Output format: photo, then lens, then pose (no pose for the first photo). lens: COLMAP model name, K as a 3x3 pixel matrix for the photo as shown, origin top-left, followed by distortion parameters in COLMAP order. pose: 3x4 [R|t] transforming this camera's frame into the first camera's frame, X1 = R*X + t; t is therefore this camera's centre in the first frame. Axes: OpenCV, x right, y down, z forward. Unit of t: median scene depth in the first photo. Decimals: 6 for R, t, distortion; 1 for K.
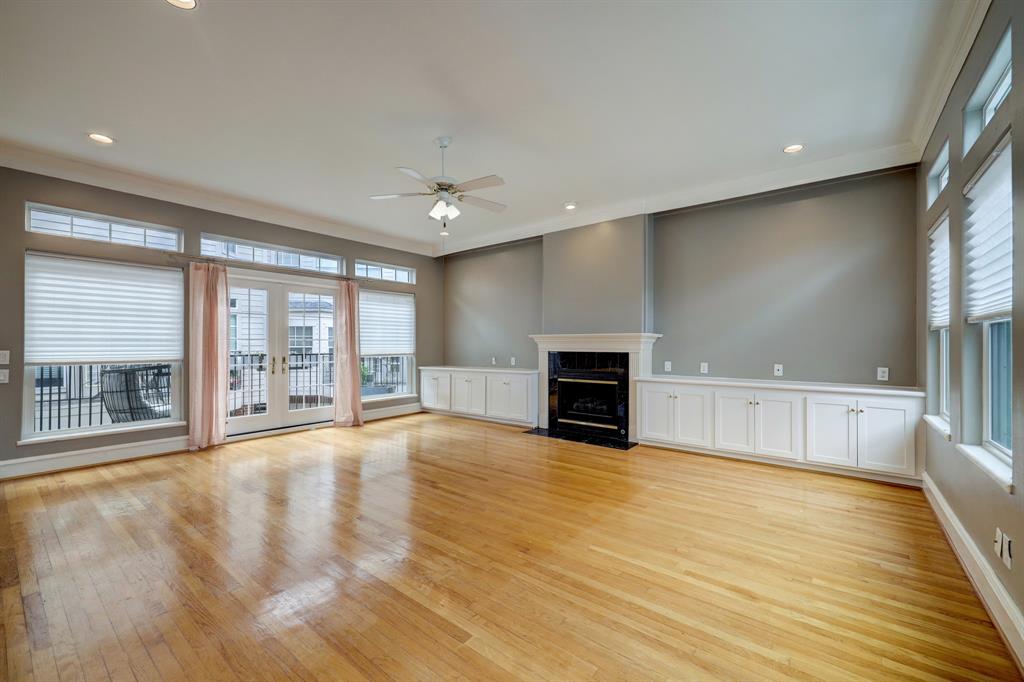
lens RADIAL K [[417.8, 0, 508.4], [0, 417.8, 341.2], [0, 0, 1]] dist [0.001315, 0.000238]
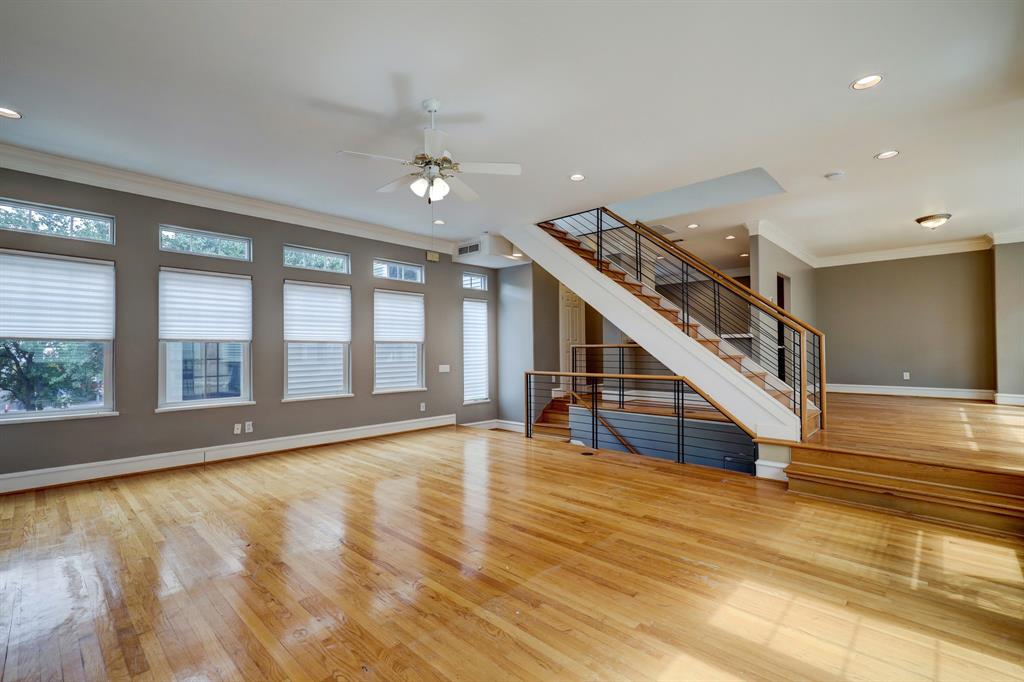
lens RADIAL K [[455.1, 0, 510.5], [0, 455.1, 342.2], [0, 0, 1]] dist [0.003232, 0.000128]
pose [[-0.996484, 0.002766, 0.083737, -0.266947], [0.000502, 0.999634, -0.027045, 0.009842], [-0.083781, -0.026907, -0.996121, 1.312925]]
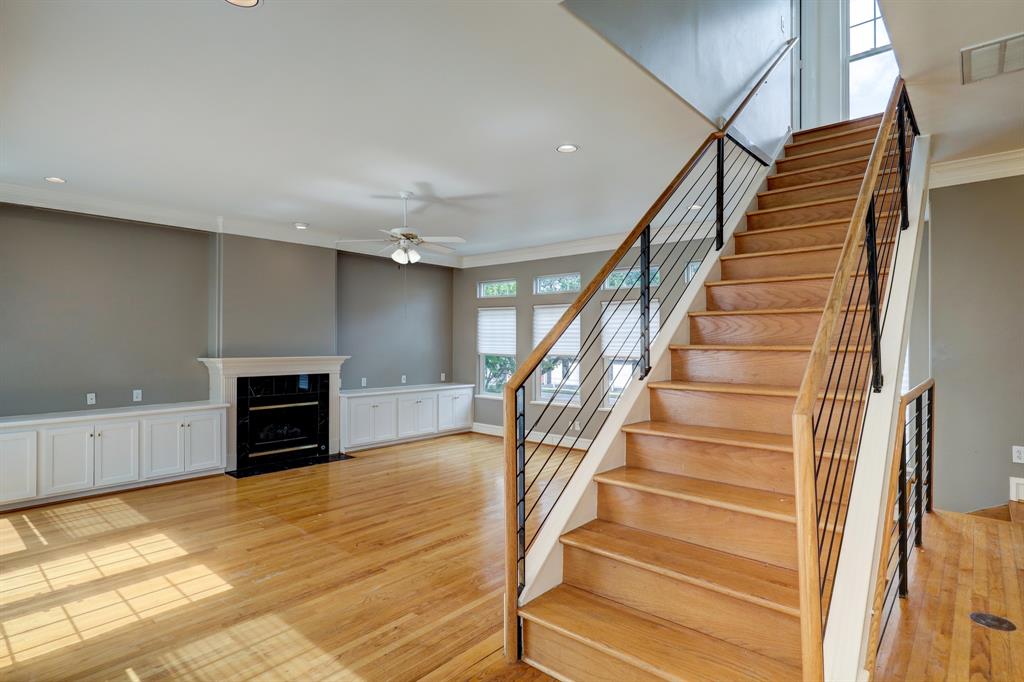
lens RADIAL K [[534.0, 0, 509.8], [0, 534.0, 340.9], [0, 0, 1]] dist [0.000052, 0.000459]
pose [[0.050591, 0.000758, 0.998719, -1.085833], [-0.010547, 0.999944, -0.000224, -0.062506], [-0.998664, -0.010522, 0.050596, 0.458501]]
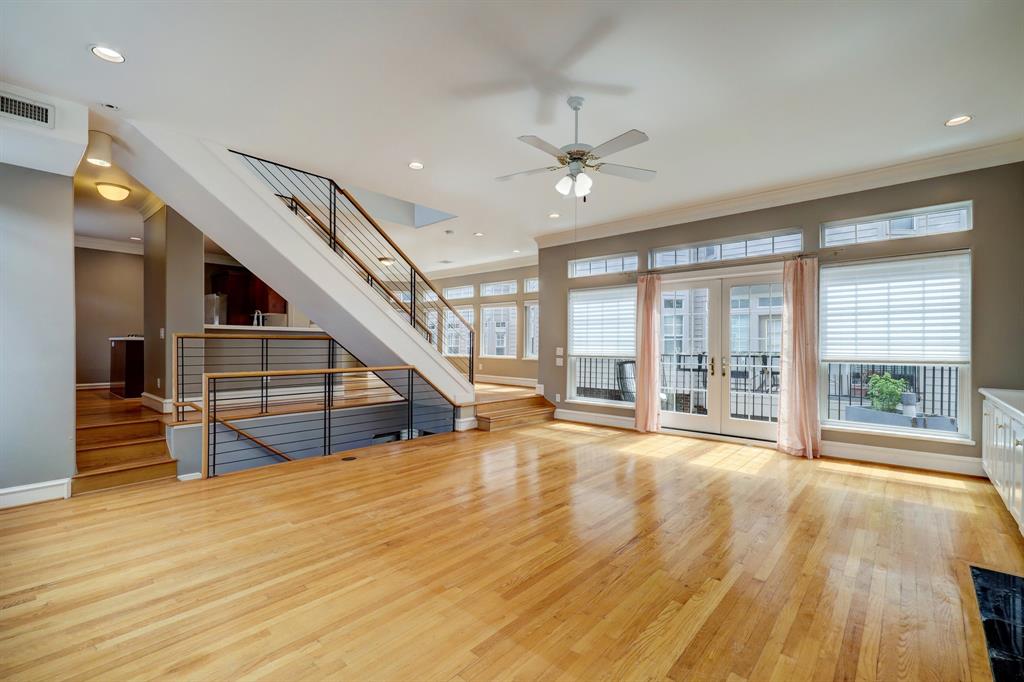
lens RADIAL K [[452.9, 0, 509.2], [0, 452.9, 345.5], [0, 0, 1]] dist [0.005453, 0.000385]
pose [[-0.057820, 0.002260, -0.998324, 0.536365], [0.005205, 0.999985, 0.001962, 0.005783], [0.998313, -0.005083, -0.057831, 0.645878]]
